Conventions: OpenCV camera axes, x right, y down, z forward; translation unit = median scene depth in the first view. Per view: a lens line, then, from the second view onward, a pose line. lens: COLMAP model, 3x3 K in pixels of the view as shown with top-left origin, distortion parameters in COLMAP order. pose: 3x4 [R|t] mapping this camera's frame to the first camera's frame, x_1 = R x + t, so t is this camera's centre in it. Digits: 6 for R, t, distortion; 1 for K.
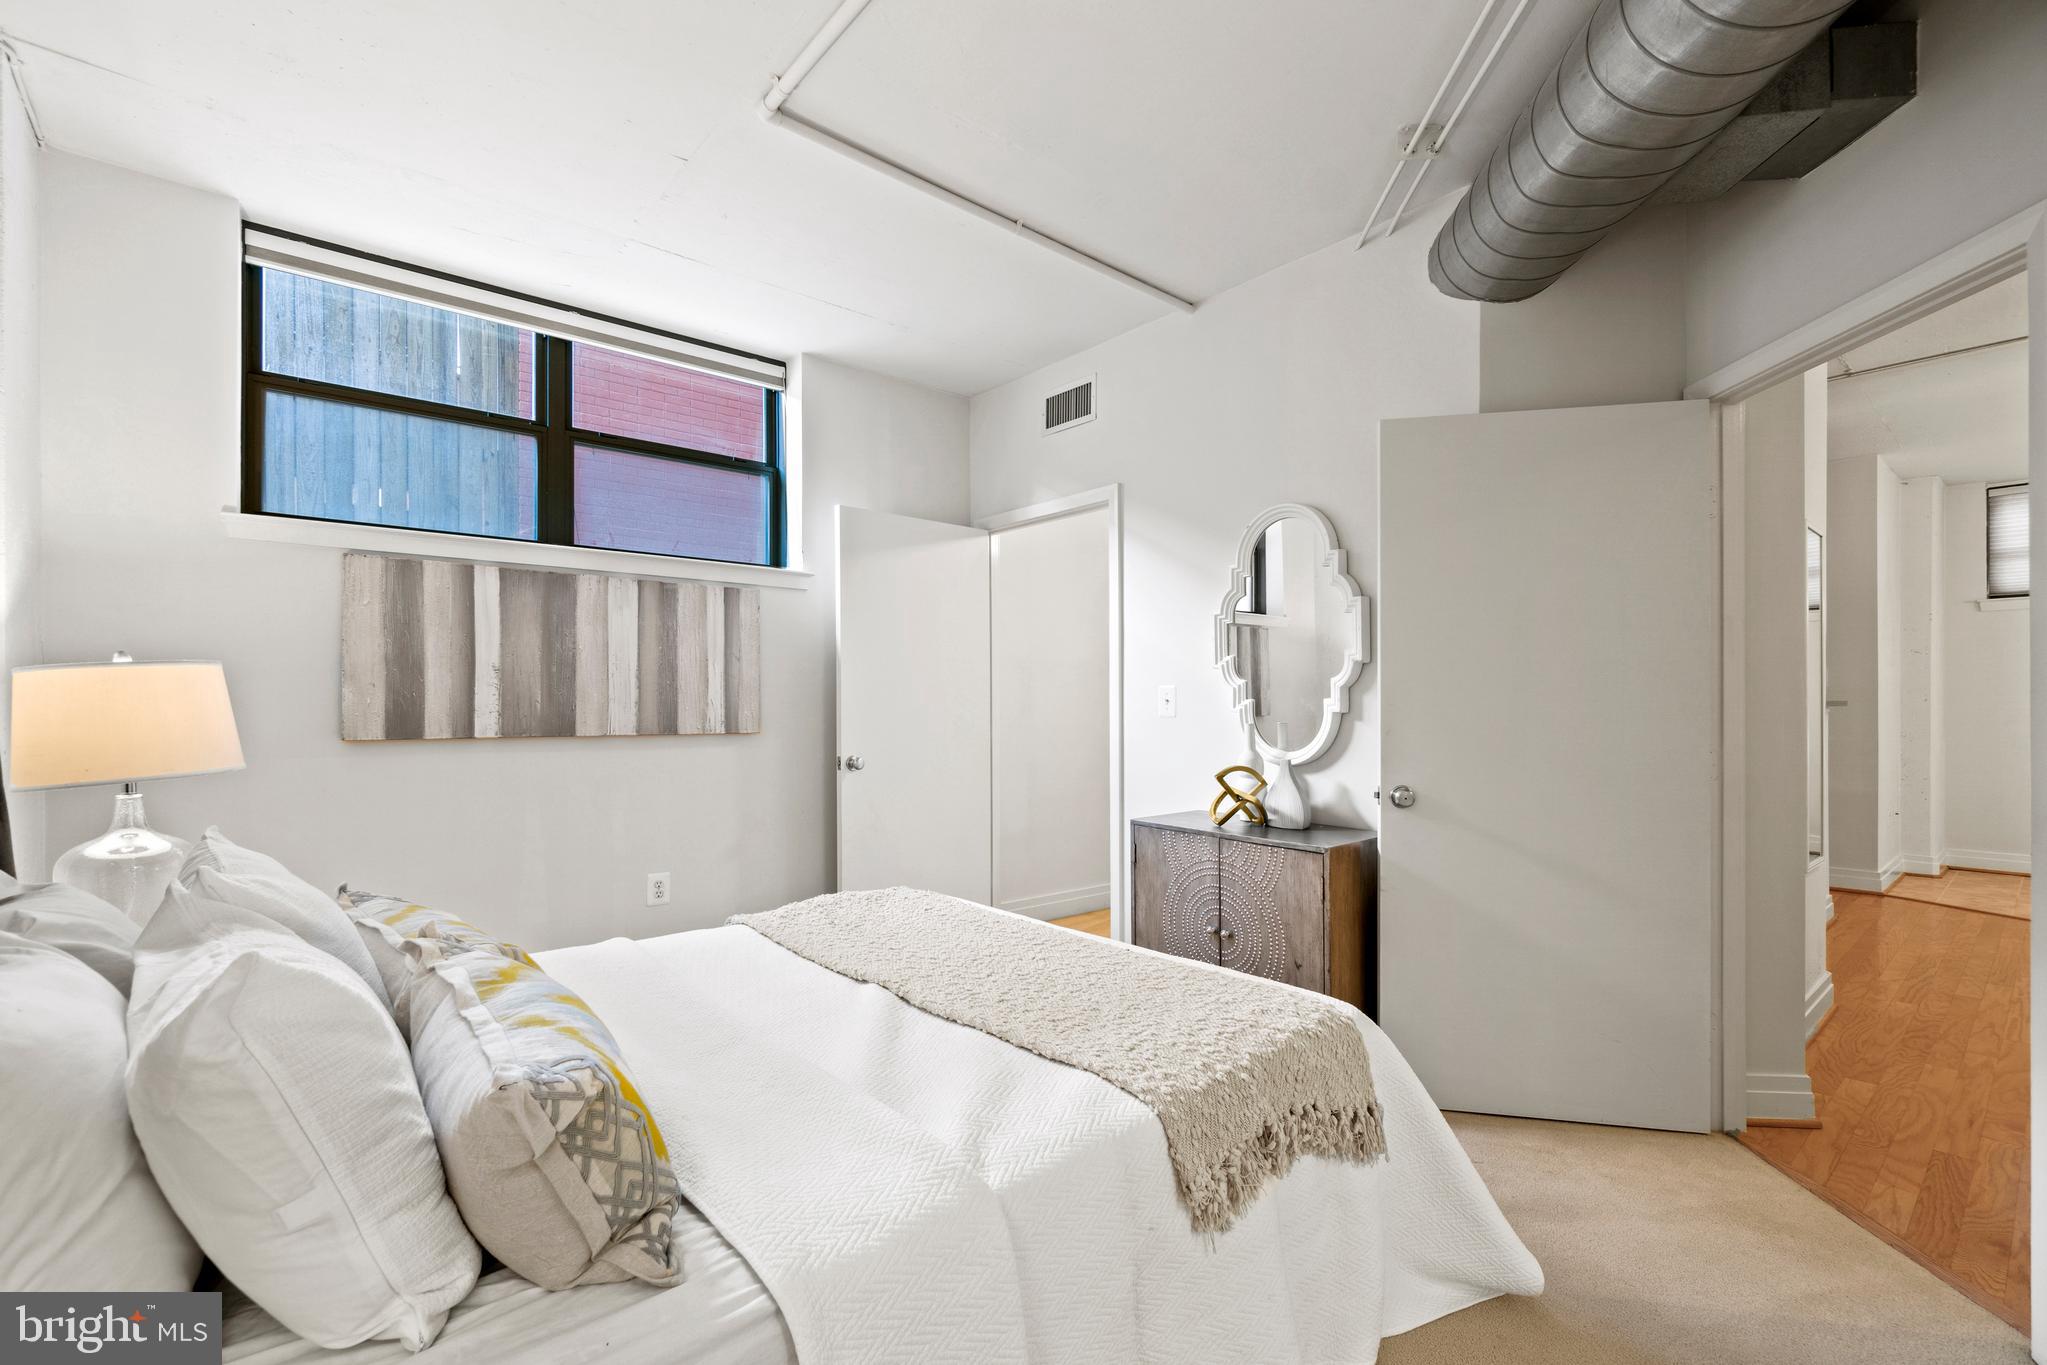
lens RADIAL K [[893.4, 0, 976.7], [0, 893.4, 703.8], [0, 0, 1]] dist [-0.001946, -0.000147]
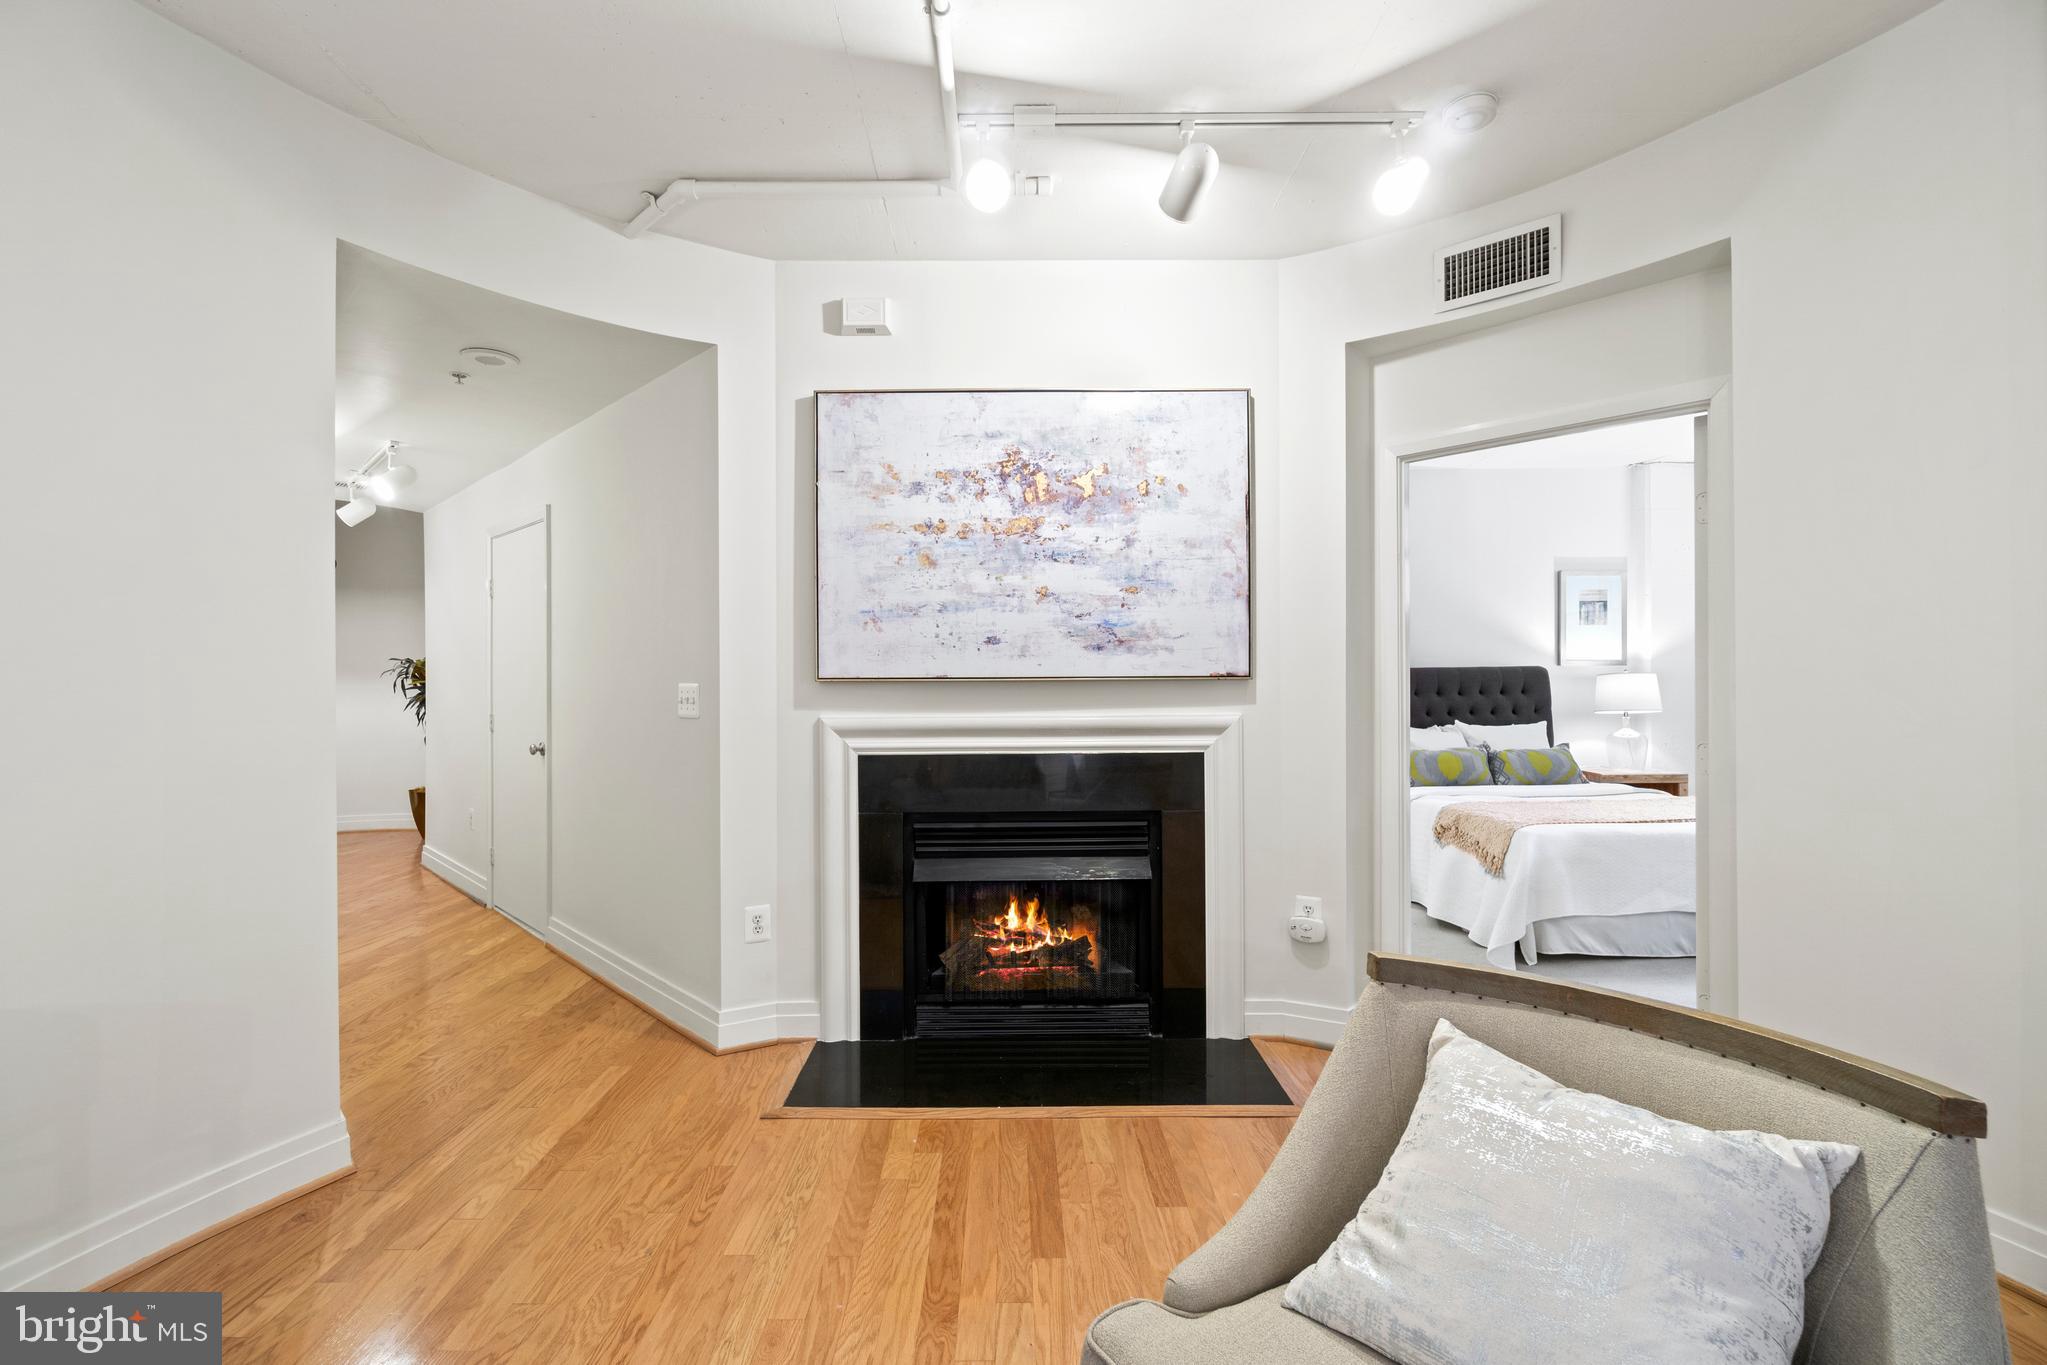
lens RADIAL K [[884.7, 0, 1005.1], [0, 884.7, 679.2], [0, 0, 1]] dist [-0.003083, 0.000176]
pose [[-0.623582, 0.001140, -0.781757, 1.595771], [0.006809, 0.999969, -0.003974, -0.017206], [0.781728, -0.007801, -0.623570, 0.720657]]
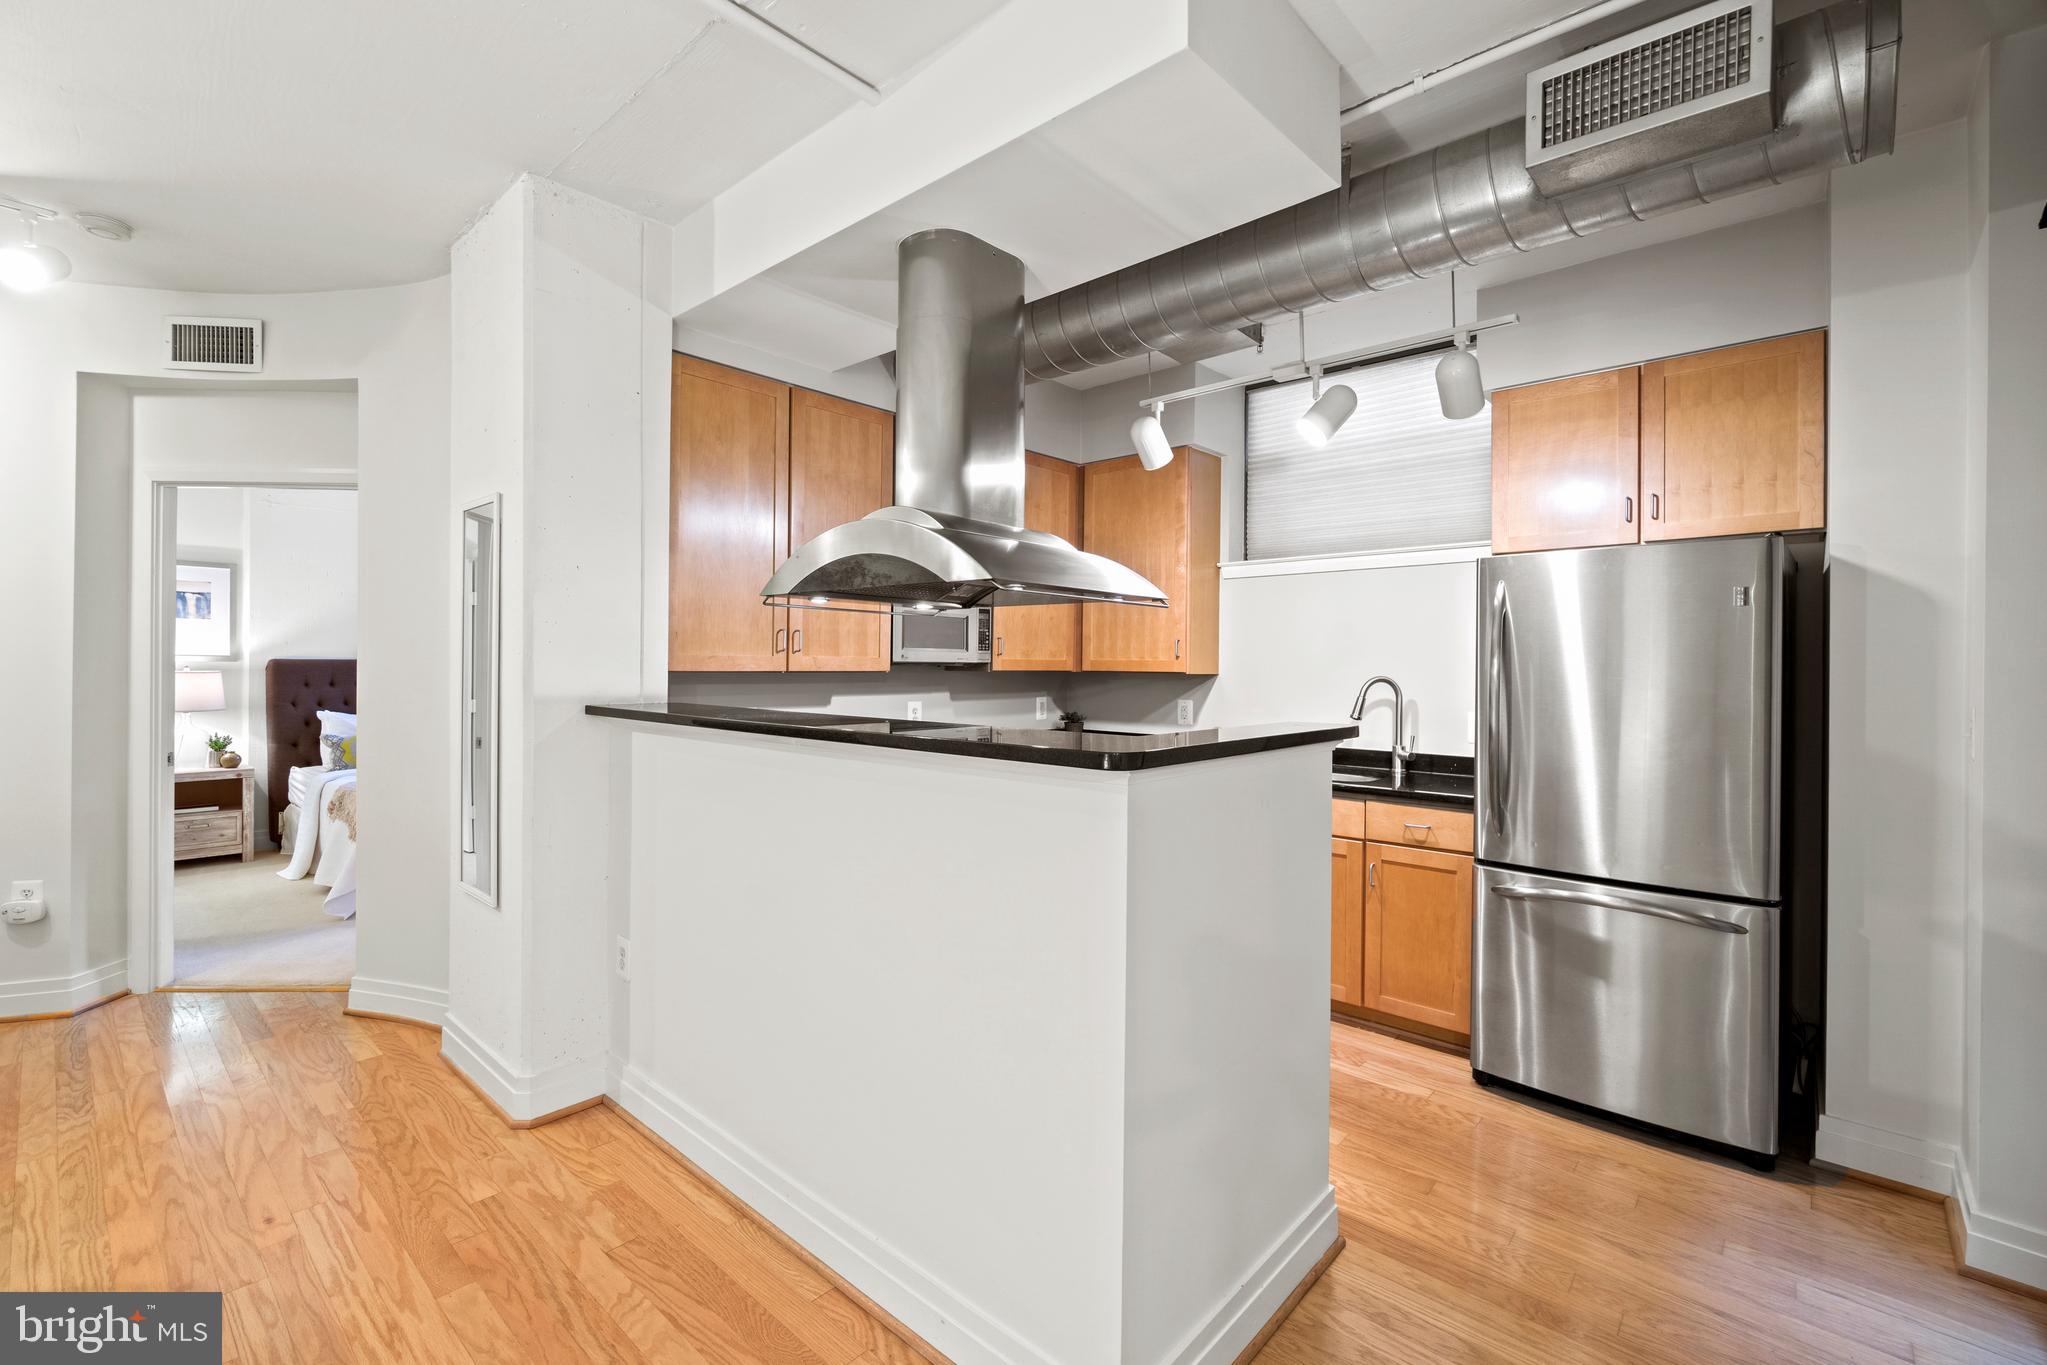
lens RADIAL K [[884.9, 0, 999.5], [0, 884.9, 664.1], [0, 0, 1]] dist [-0.002696, -0.000201]
pose [[0.150365, -0.000169, -0.988631, 1.807160], [-0.005106, 0.999987, -0.000948, -0.037178], [0.988617, 0.005190, 0.150362, 1.307669]]
